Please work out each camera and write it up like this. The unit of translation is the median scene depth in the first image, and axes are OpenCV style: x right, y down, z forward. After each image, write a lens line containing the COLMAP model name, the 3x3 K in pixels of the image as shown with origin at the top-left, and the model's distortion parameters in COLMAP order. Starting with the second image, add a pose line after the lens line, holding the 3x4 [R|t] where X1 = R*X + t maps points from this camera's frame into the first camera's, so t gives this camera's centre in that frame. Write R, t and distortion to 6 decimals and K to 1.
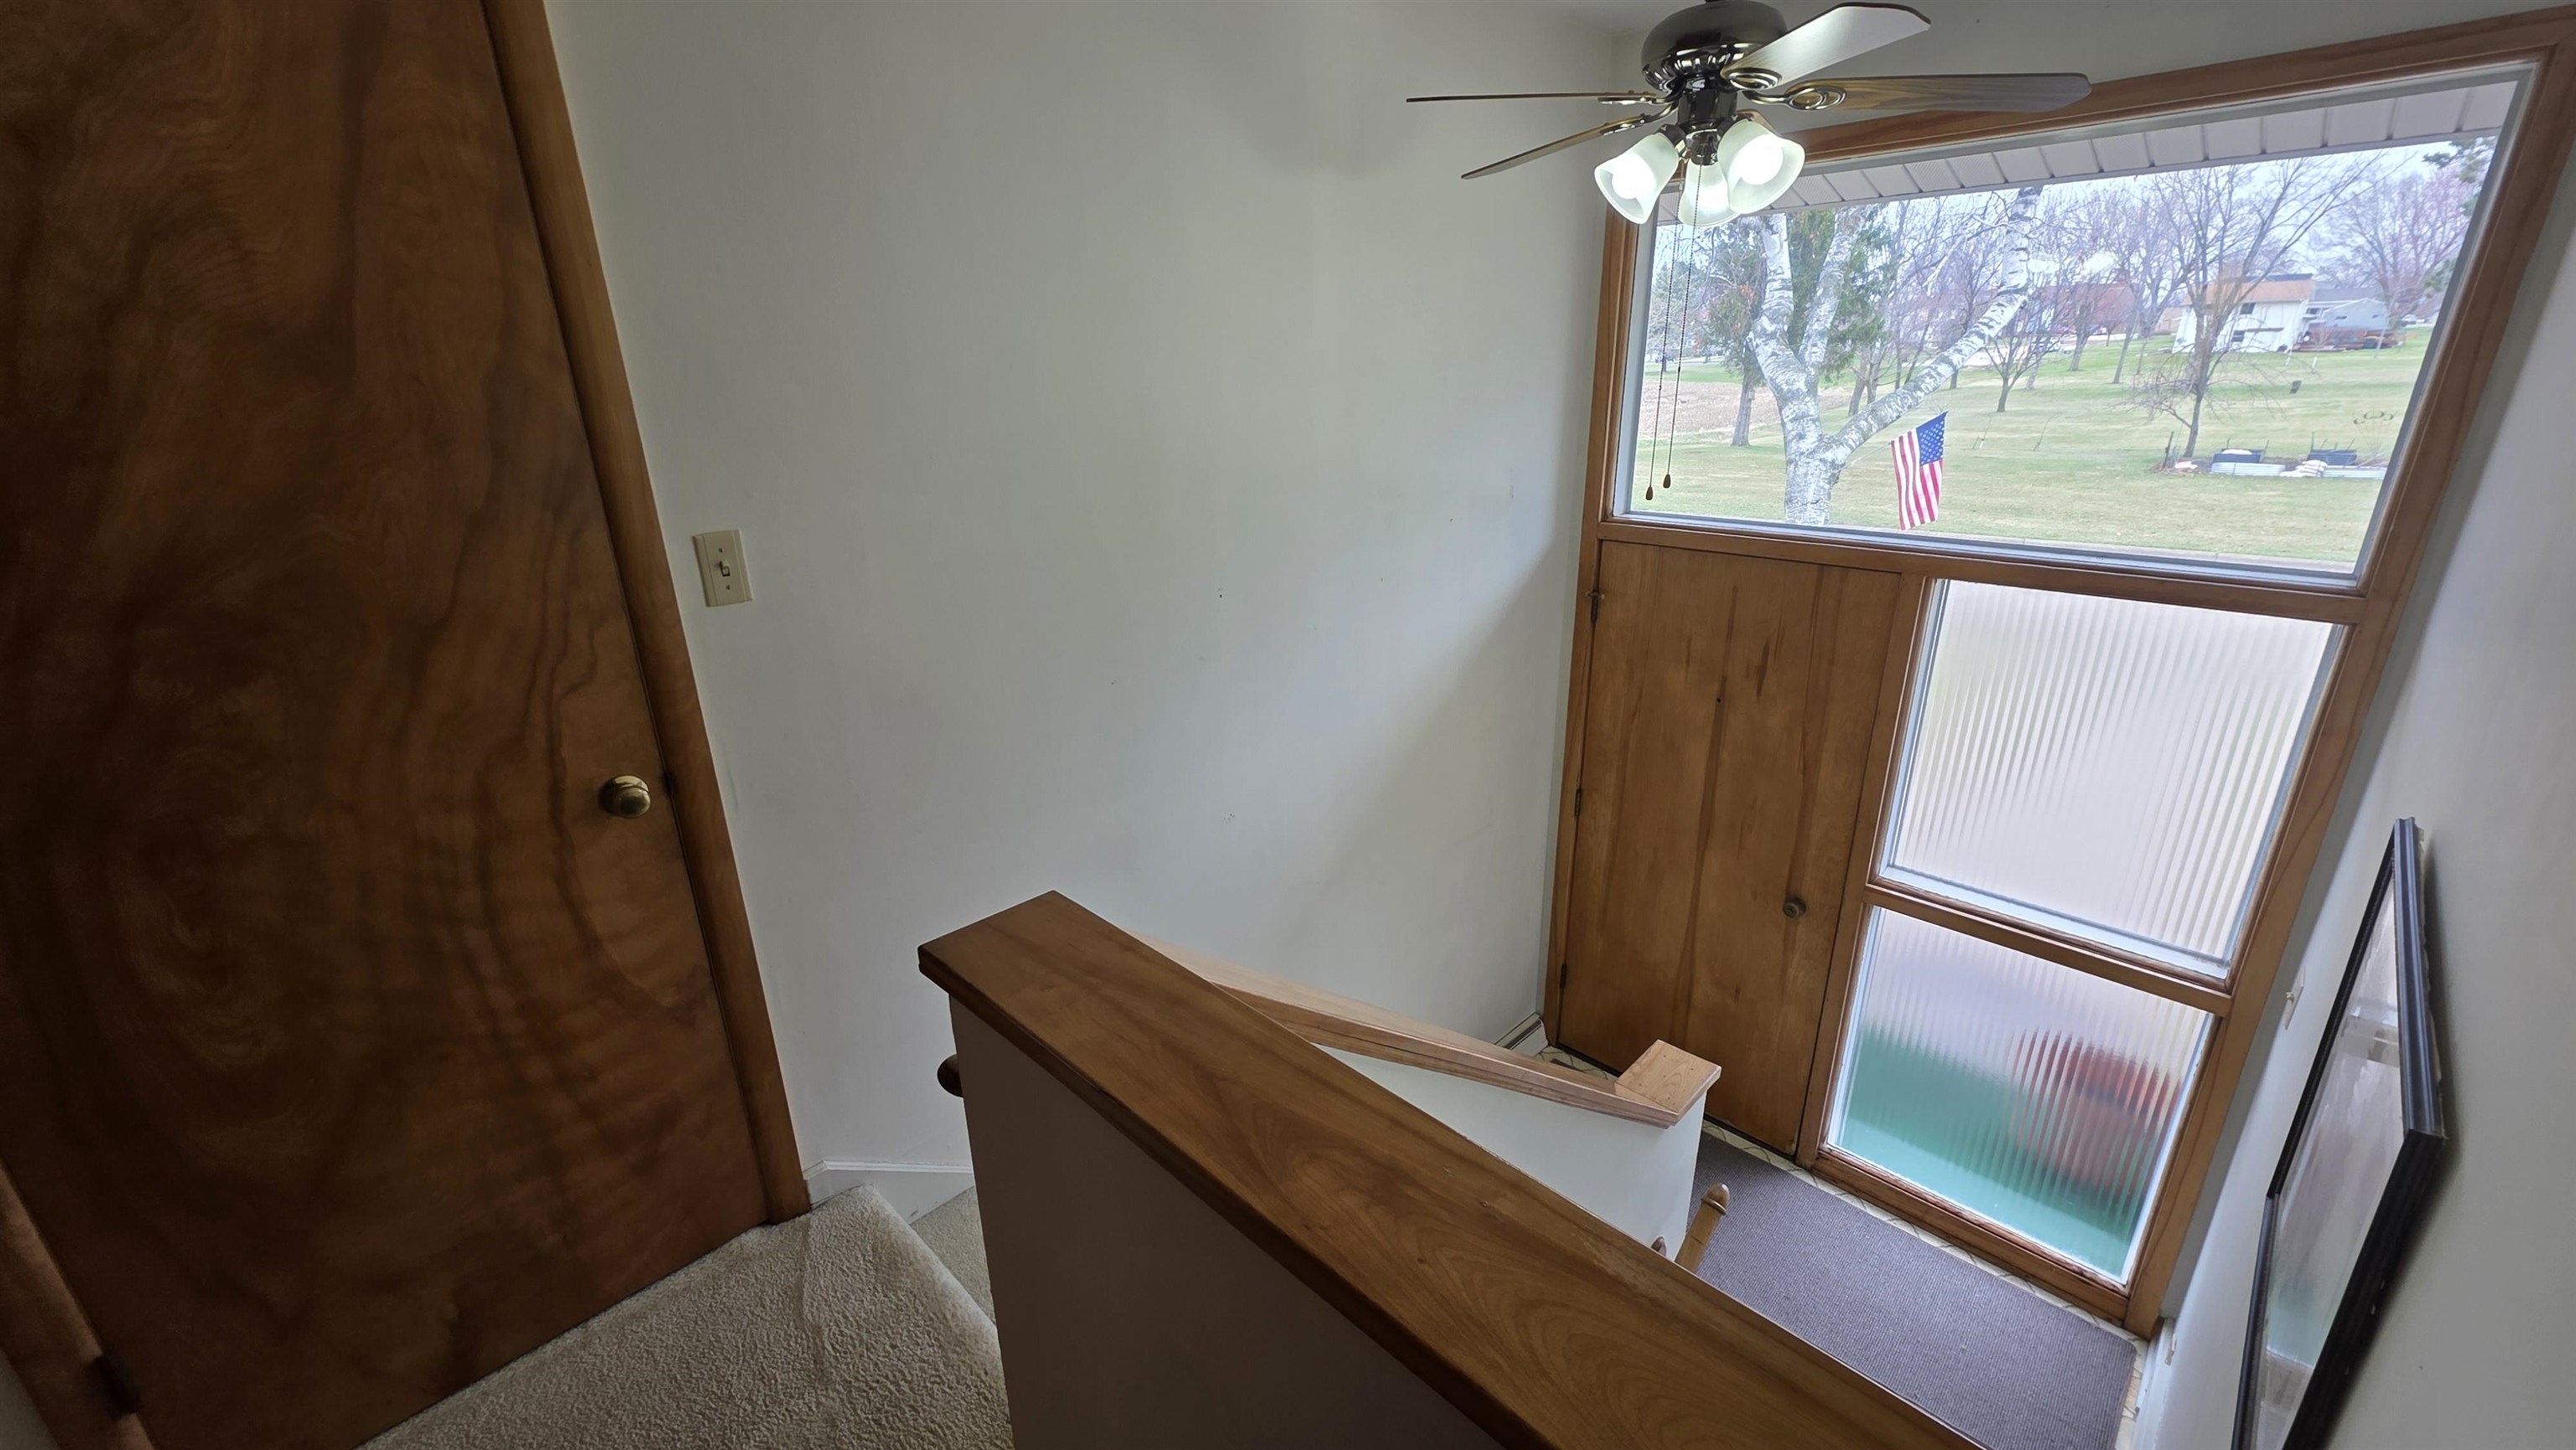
lens RADIAL K [[1018.6, 0, 1287.2], [0, 1018.6, 721.2], [0, 0, 1]] dist [0.003517, 0.000176]
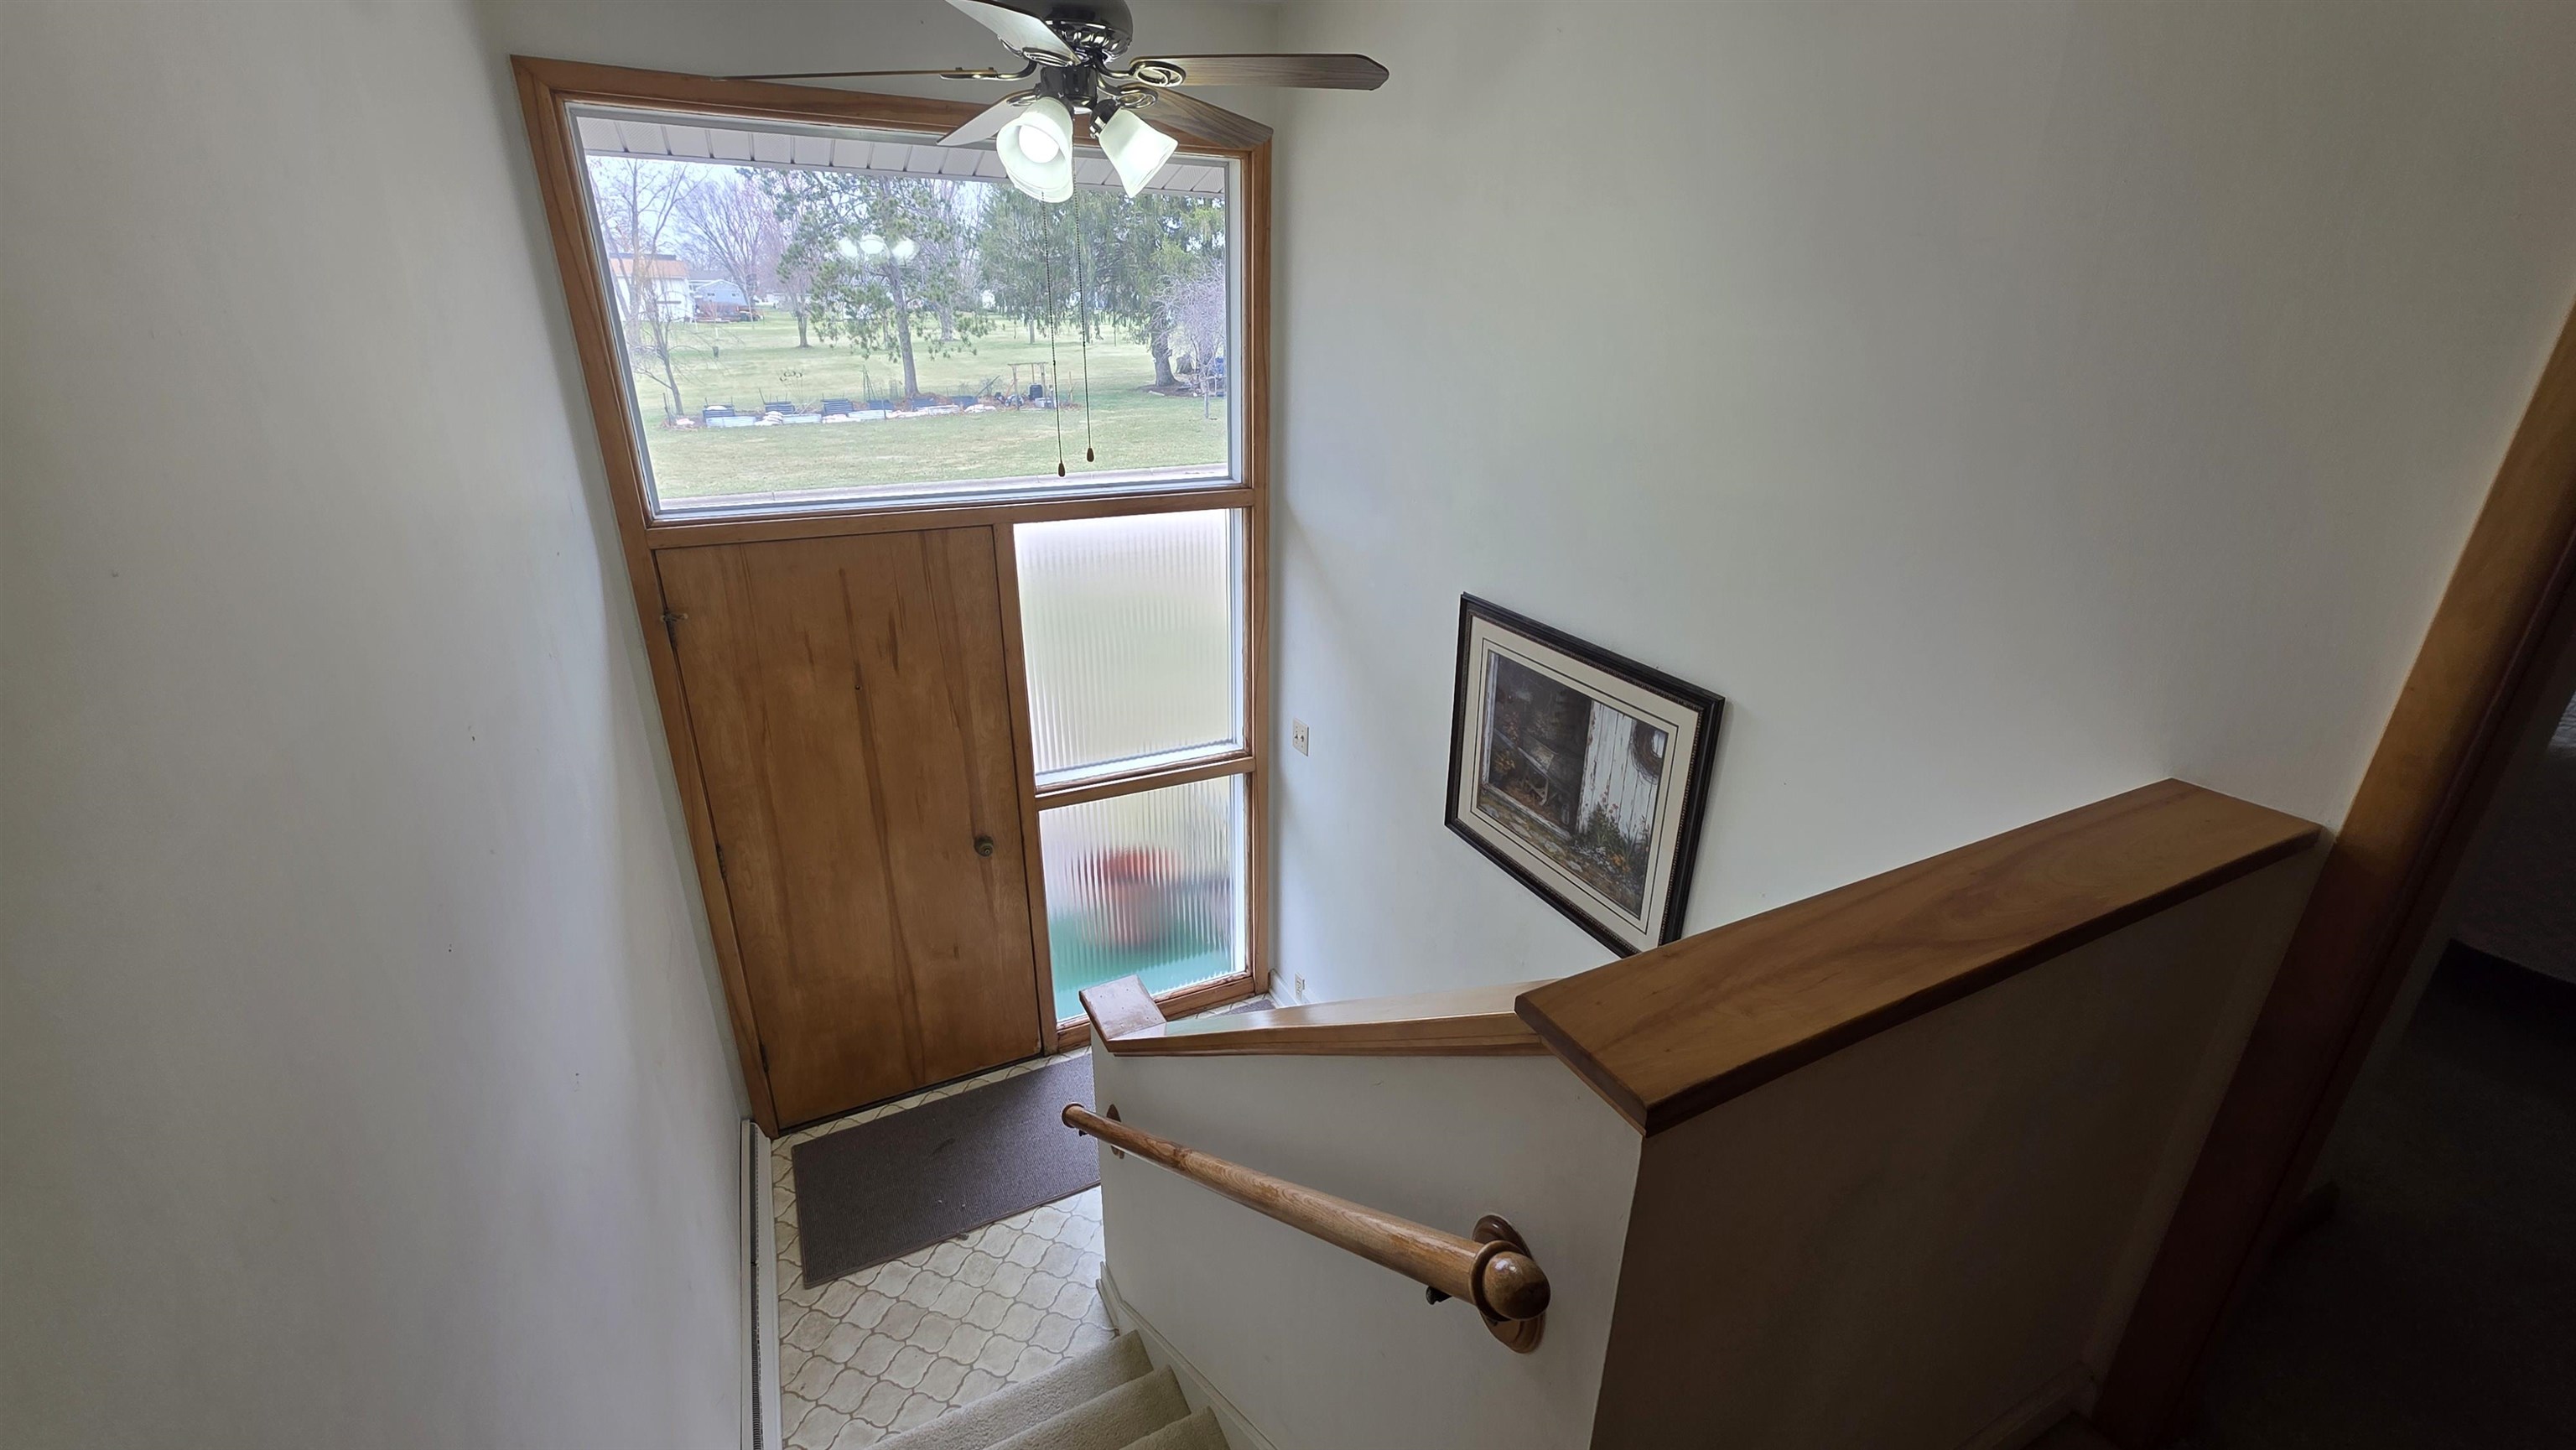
lens RADIAL K [[1018.6, 0, 1287.2], [0, 1018.6, 721.2], [0, 0, 1]] dist [0.003517, 0.000176]
pose [[0.319609, -0.328439, 0.888807, -0.298510], [0.301441, 0.924518, 0.233238, -0.089927], [-0.898322, 0.193378, 0.394489, 0.253958]]
